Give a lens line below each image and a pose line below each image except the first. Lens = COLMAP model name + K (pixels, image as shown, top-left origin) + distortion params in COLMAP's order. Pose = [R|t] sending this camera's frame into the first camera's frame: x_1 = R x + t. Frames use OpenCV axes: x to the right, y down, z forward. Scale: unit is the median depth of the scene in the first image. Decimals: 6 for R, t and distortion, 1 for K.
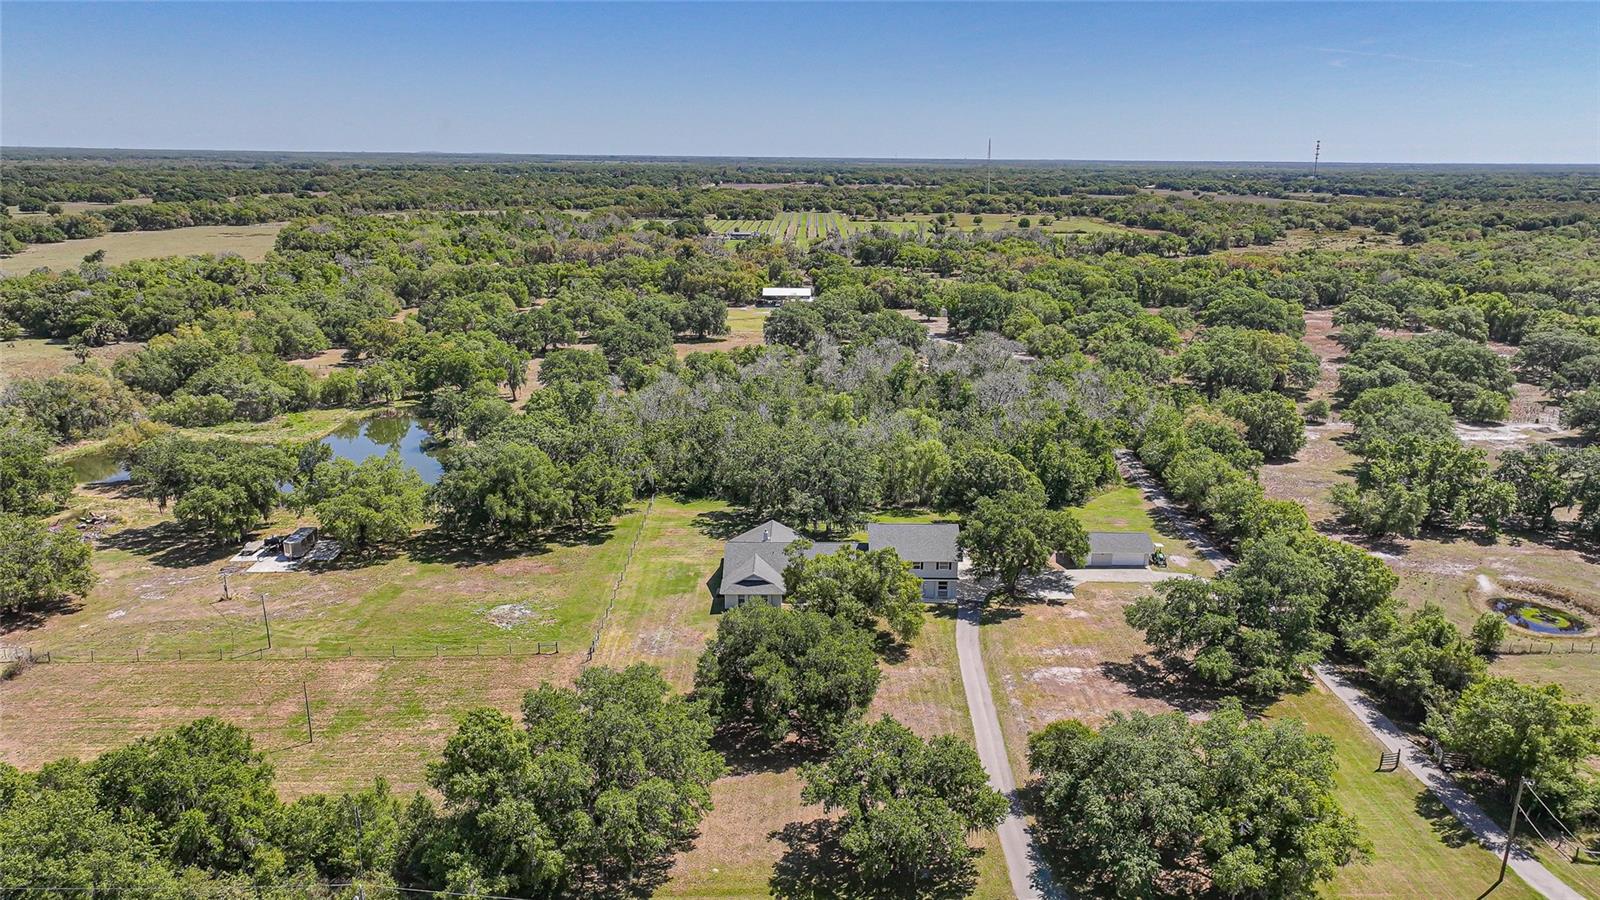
lens RADIAL K [[1124.5, 0, 800.0], [0, 1124.5, 450.0], [0, 0, 1]] dist [-0.001639, 0.003305]
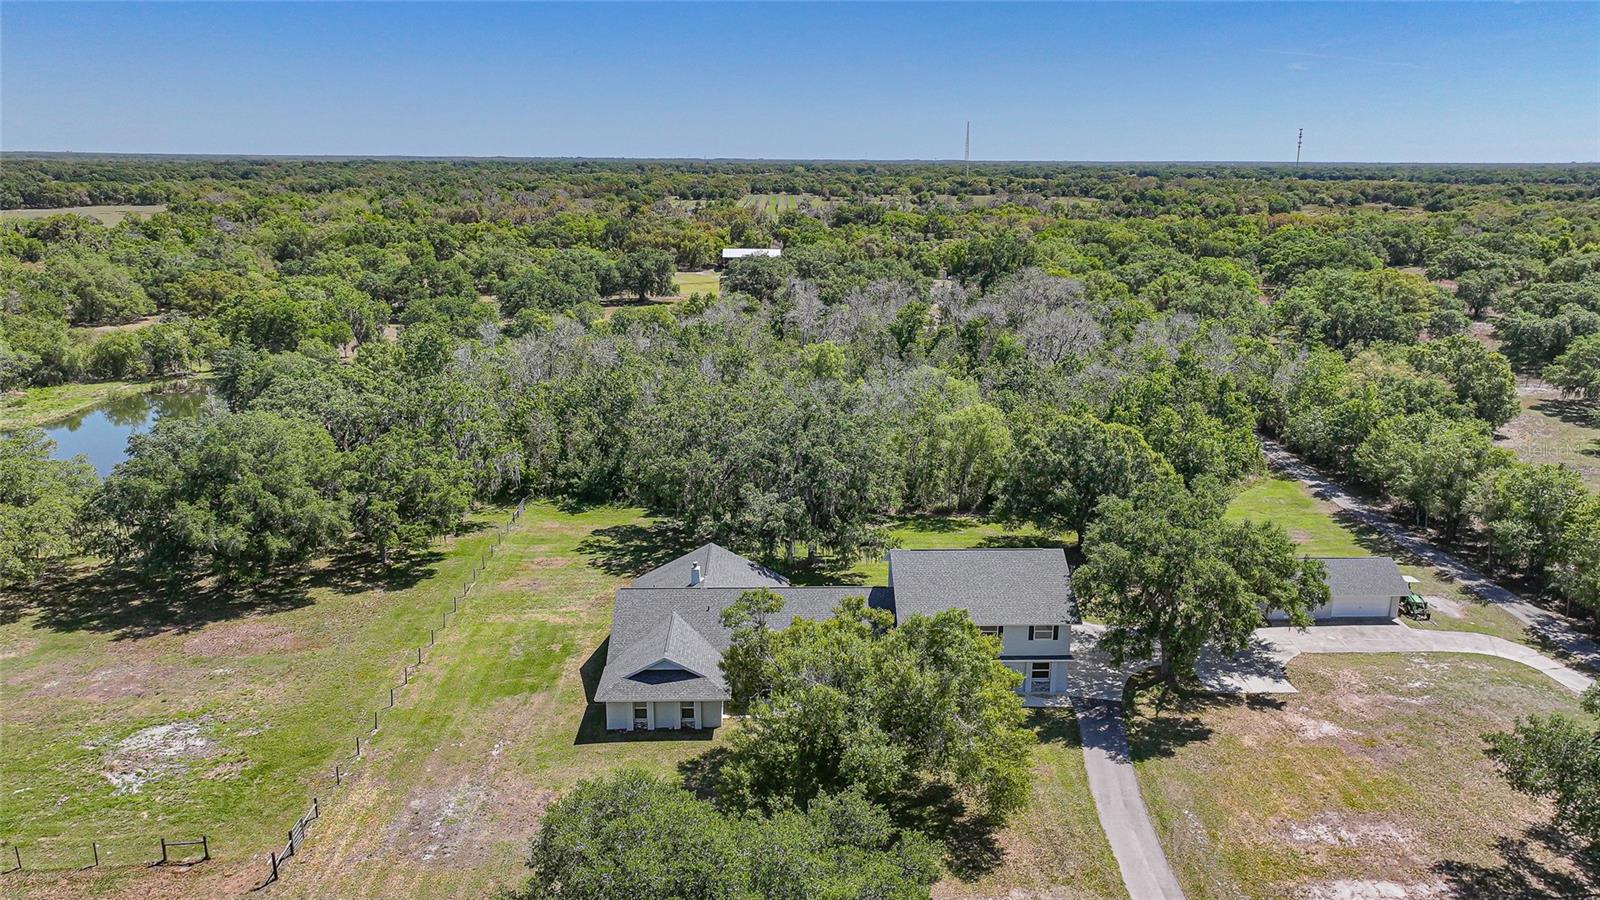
lens RADIAL K [[1124.5, 0, 800.0], [0, 1124.5, 450.0], [0, 0, 1]] dist [-0.001639, 0.003305]
pose [[0.999654, -0.010431, 0.024140, 0.005838], [0.010499, 0.999941, -0.002712, 0.018389], [-0.024111, 0.002965, 0.999705, 0.434624]]
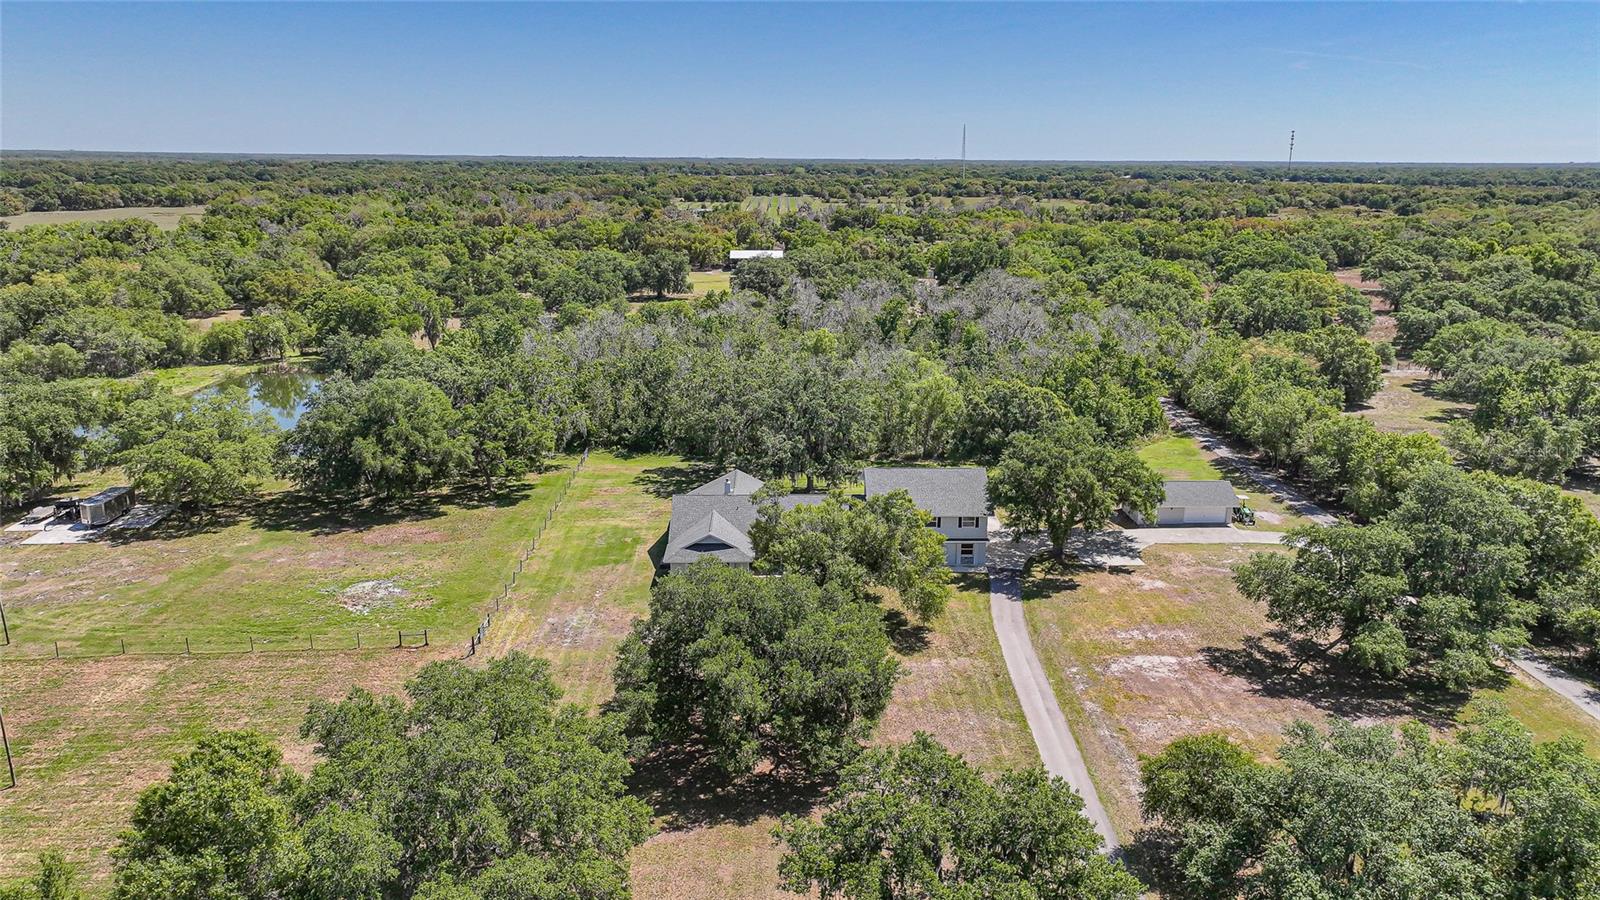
lens RADIAL K [[1124.5, 0, 800.0], [0, 1124.5, 450.0], [0, 0, 1]] dist [-0.001639, 0.003305]
pose [[0.999667, -0.009305, 0.024078, -0.000003], [0.009350, 0.999955, -0.001732, 0.049121], [-0.024061, 0.001956, 0.999709, 0.232730]]
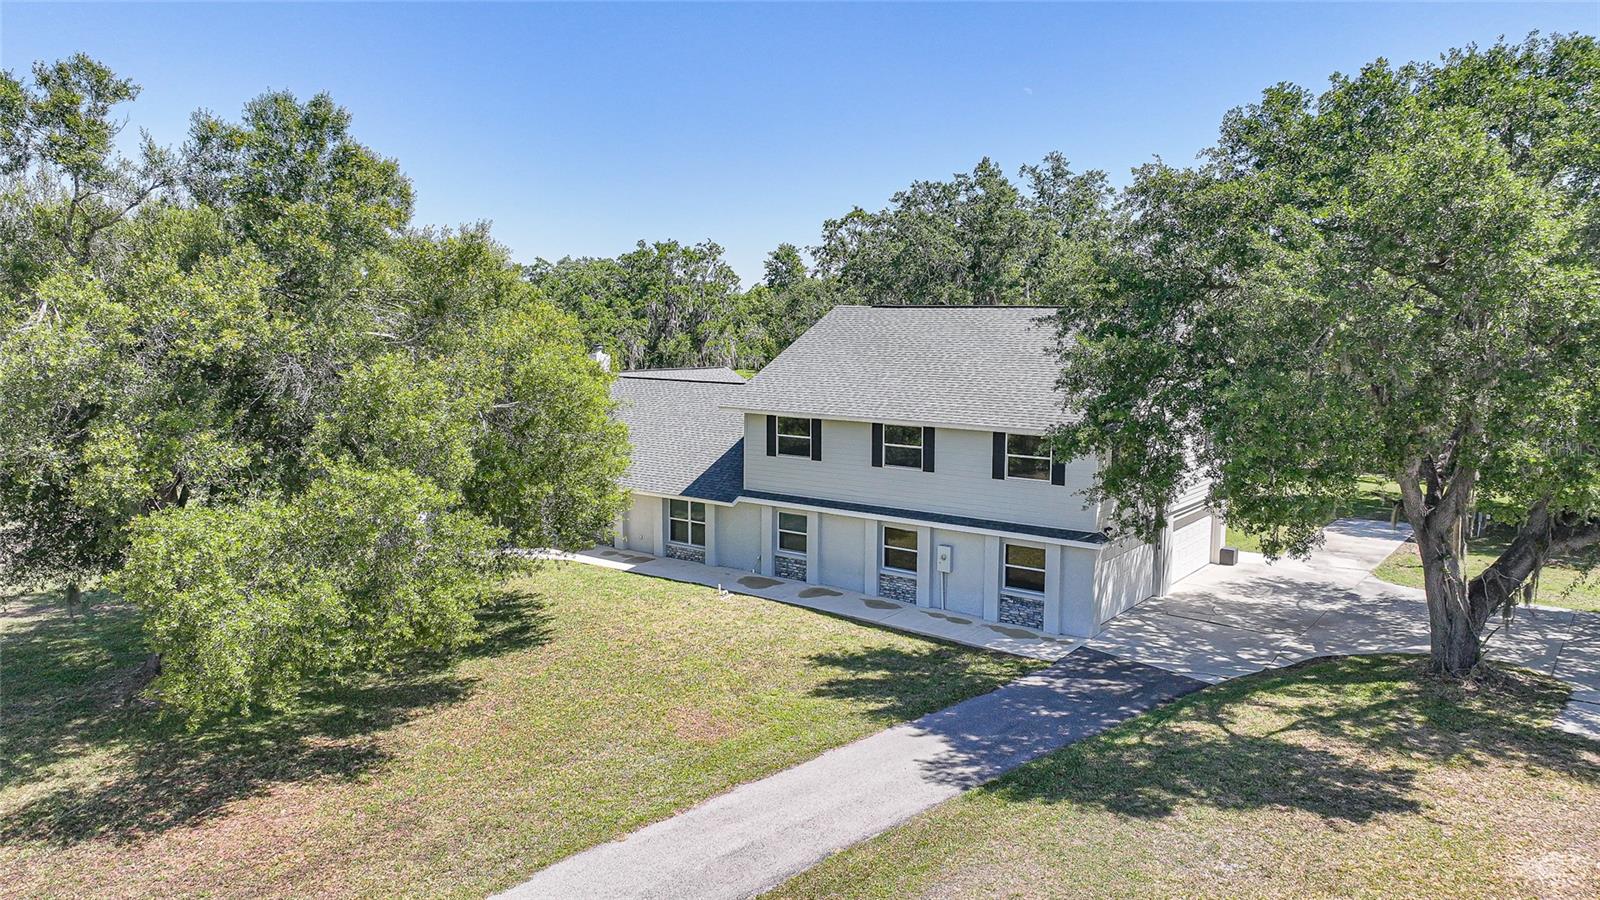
lens RADIAL K [[1124.5, 0, 800.0], [0, 1124.5, 450.0], [0, 0, 1]] dist [-0.001639, 0.003305]
pose [[0.786100, 0.066529, -0.614509, 0.188031], [-0.149973, 0.985011, -0.085210, 0.108290], [0.599629, 0.159144, 0.784295, 0.726888]]
